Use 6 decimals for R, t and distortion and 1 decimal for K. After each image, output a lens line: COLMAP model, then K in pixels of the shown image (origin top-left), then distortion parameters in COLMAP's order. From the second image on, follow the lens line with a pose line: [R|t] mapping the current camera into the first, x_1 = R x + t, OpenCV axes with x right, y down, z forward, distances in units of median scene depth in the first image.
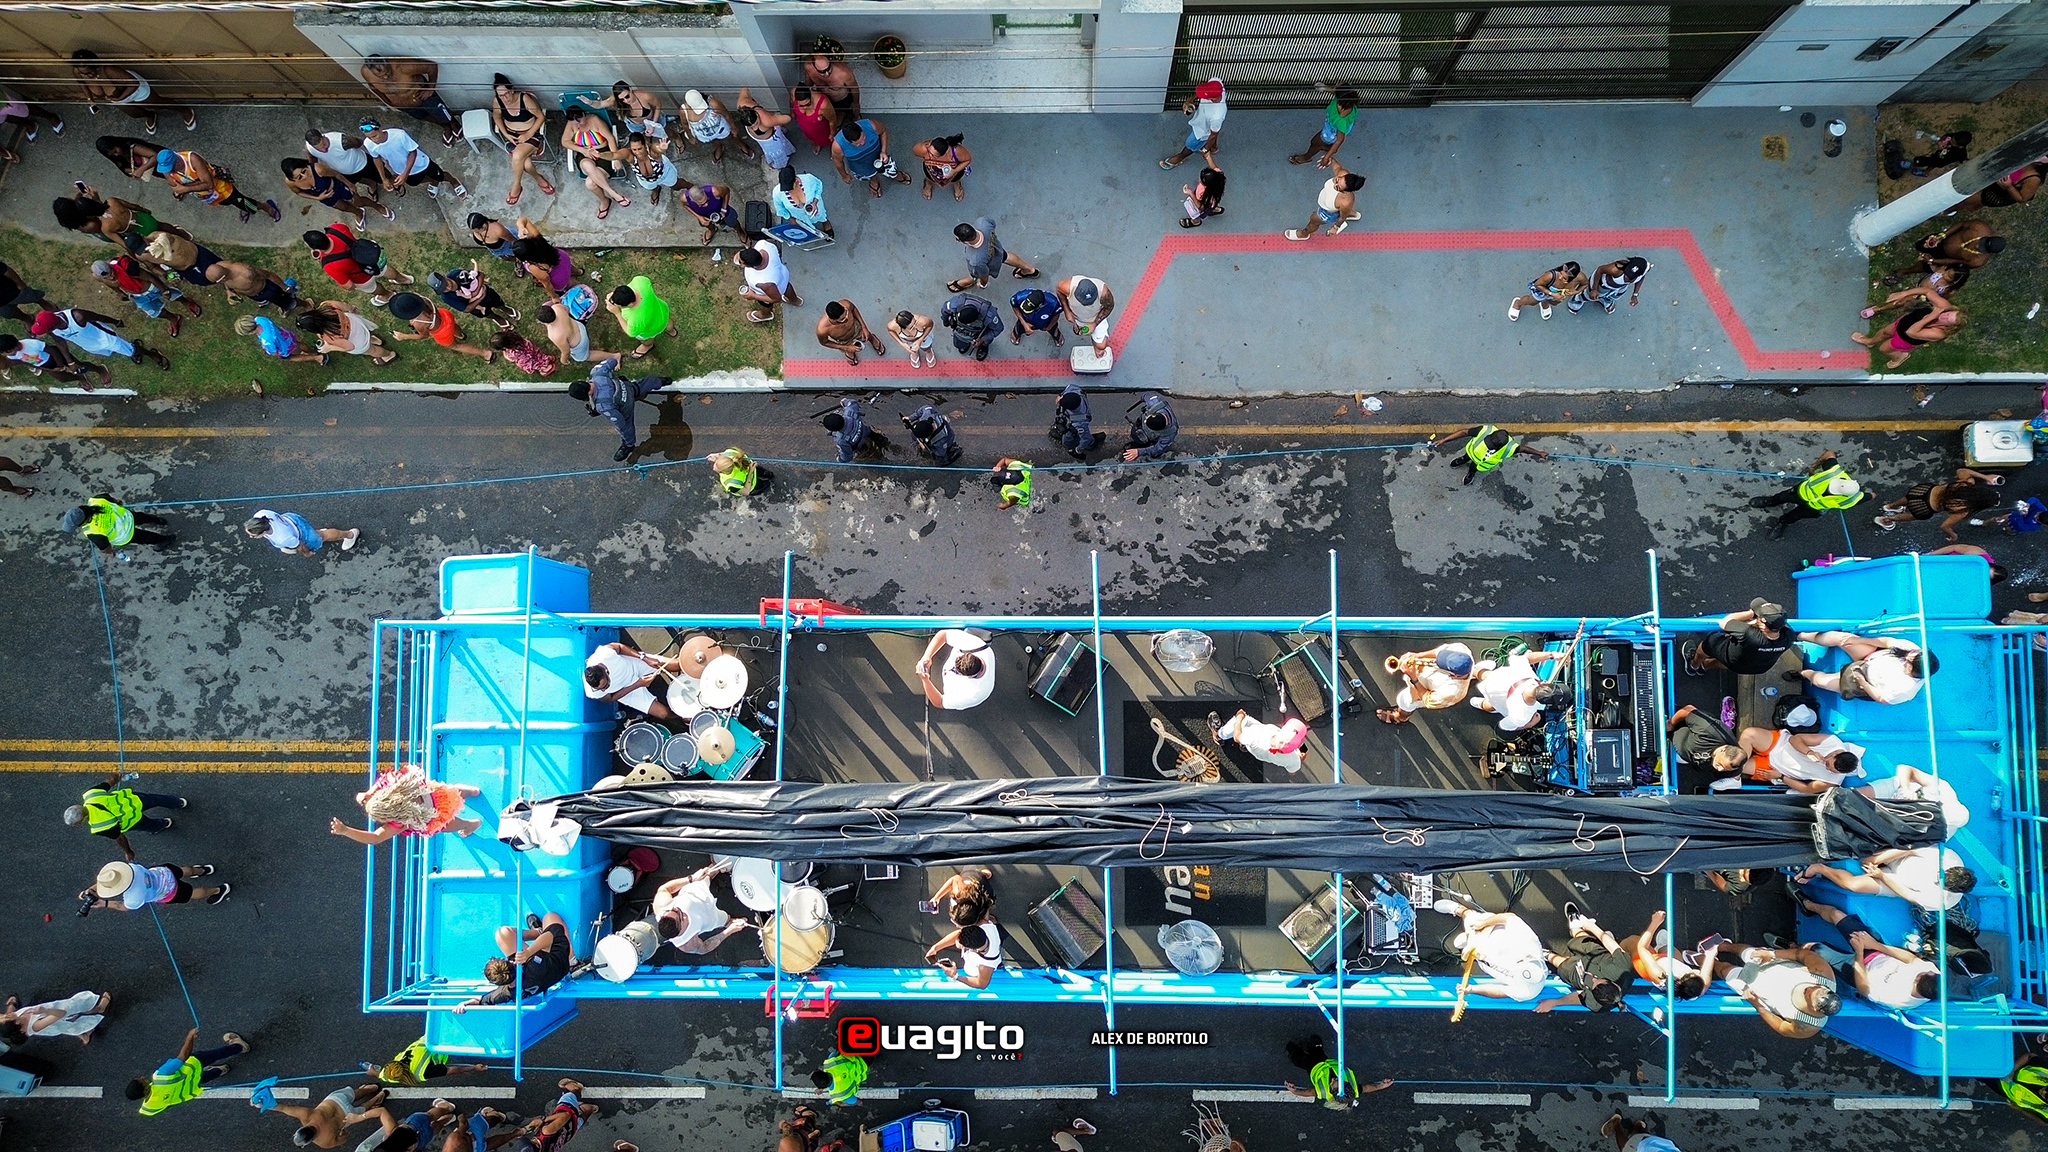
lens RADIAL K [[1441.3, 0, 1024.0], [0, 1441.3, 576.0], [0, 0, 1]] dist [0.073698, -0.080180]
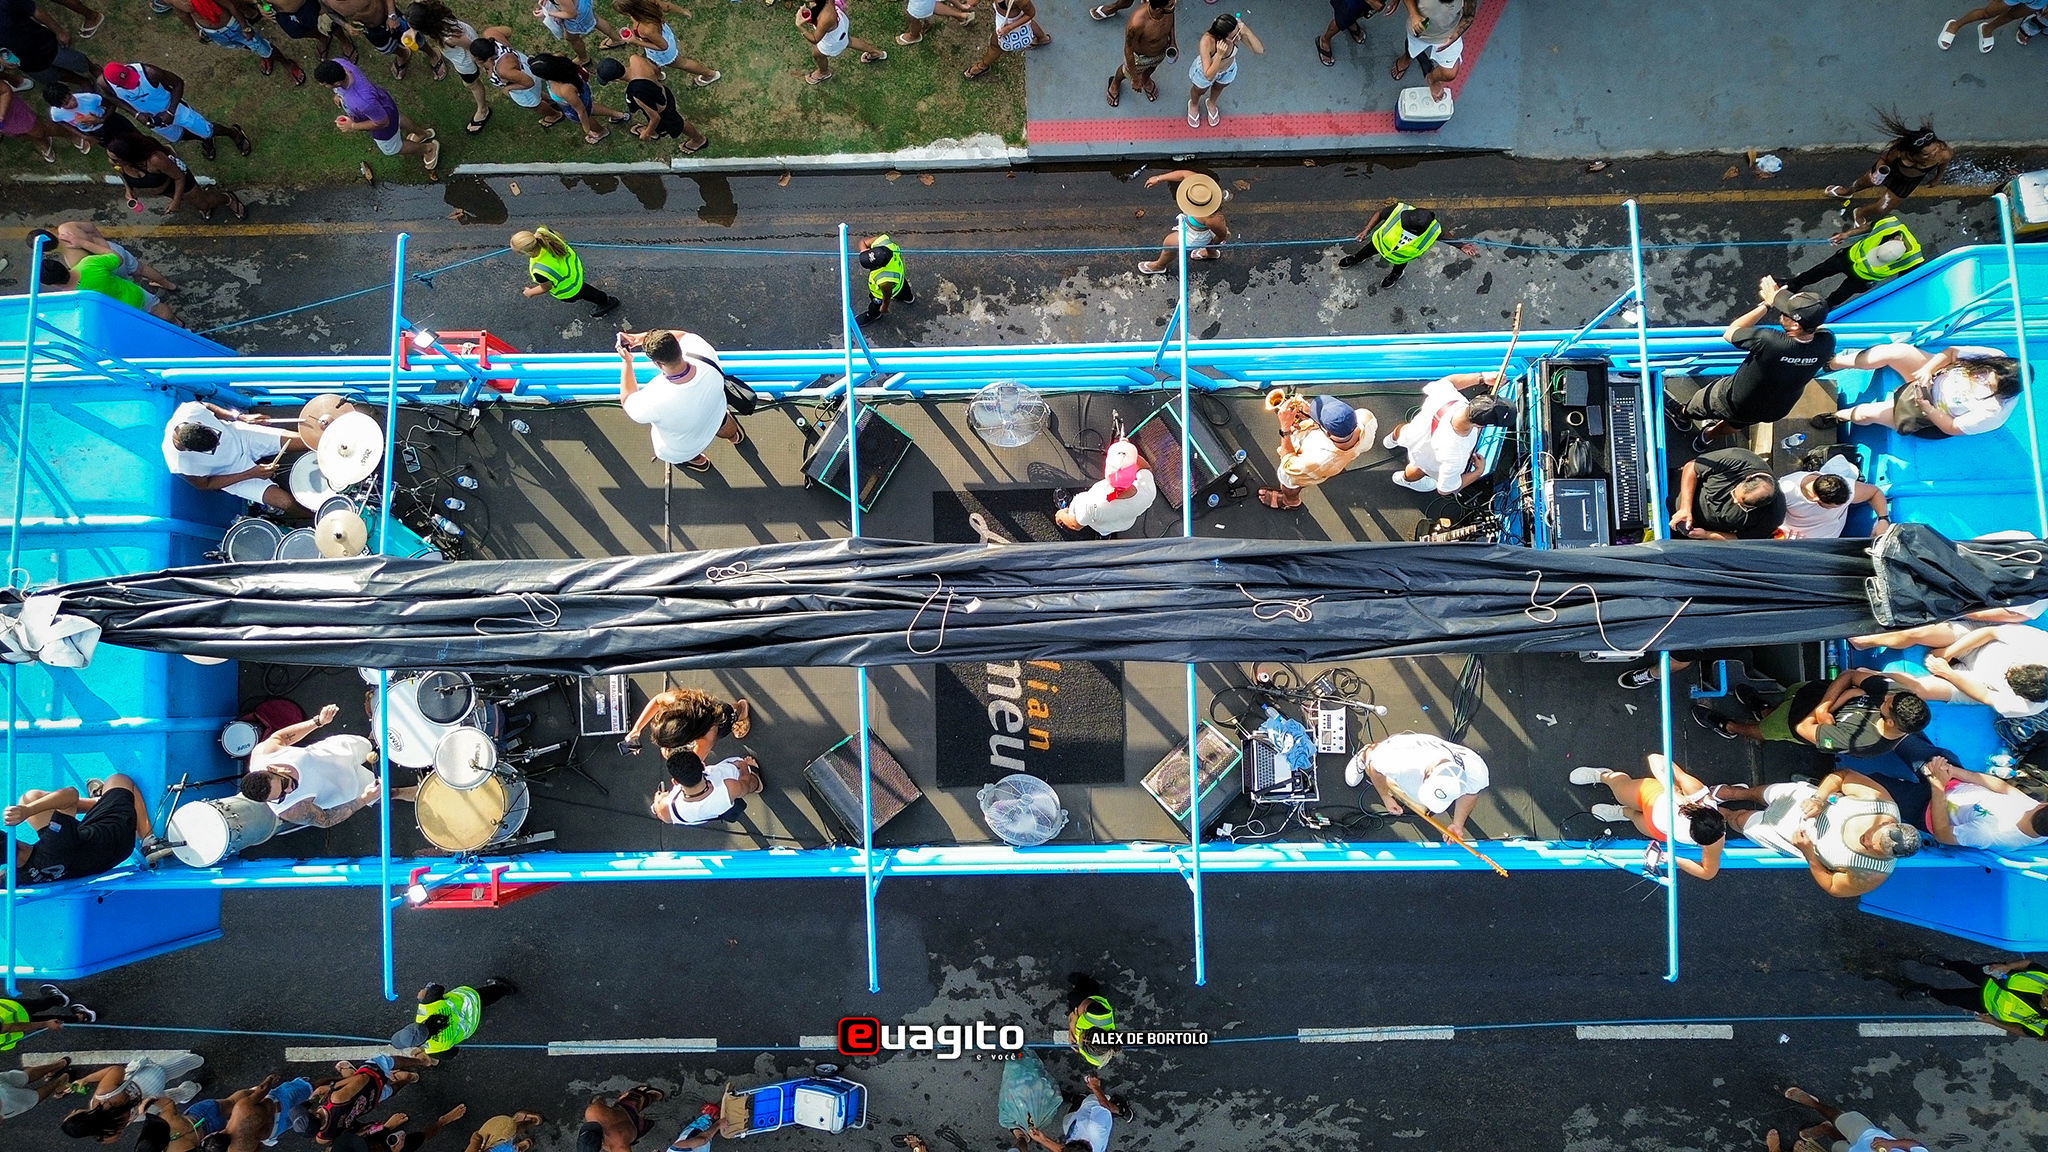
lens RADIAL K [[1438.0, 0, 1016.9], [0, 1438.0, 578.4], [0, 0, 1]] dist [0.049299, -0.051545]
pose [[0.999730, -0.022287, 0.006629, 0.118065], [0.022260, 0.999744, 0.004159, 0.143356], [-0.006720, -0.004010, 0.999969, 0.283110]]
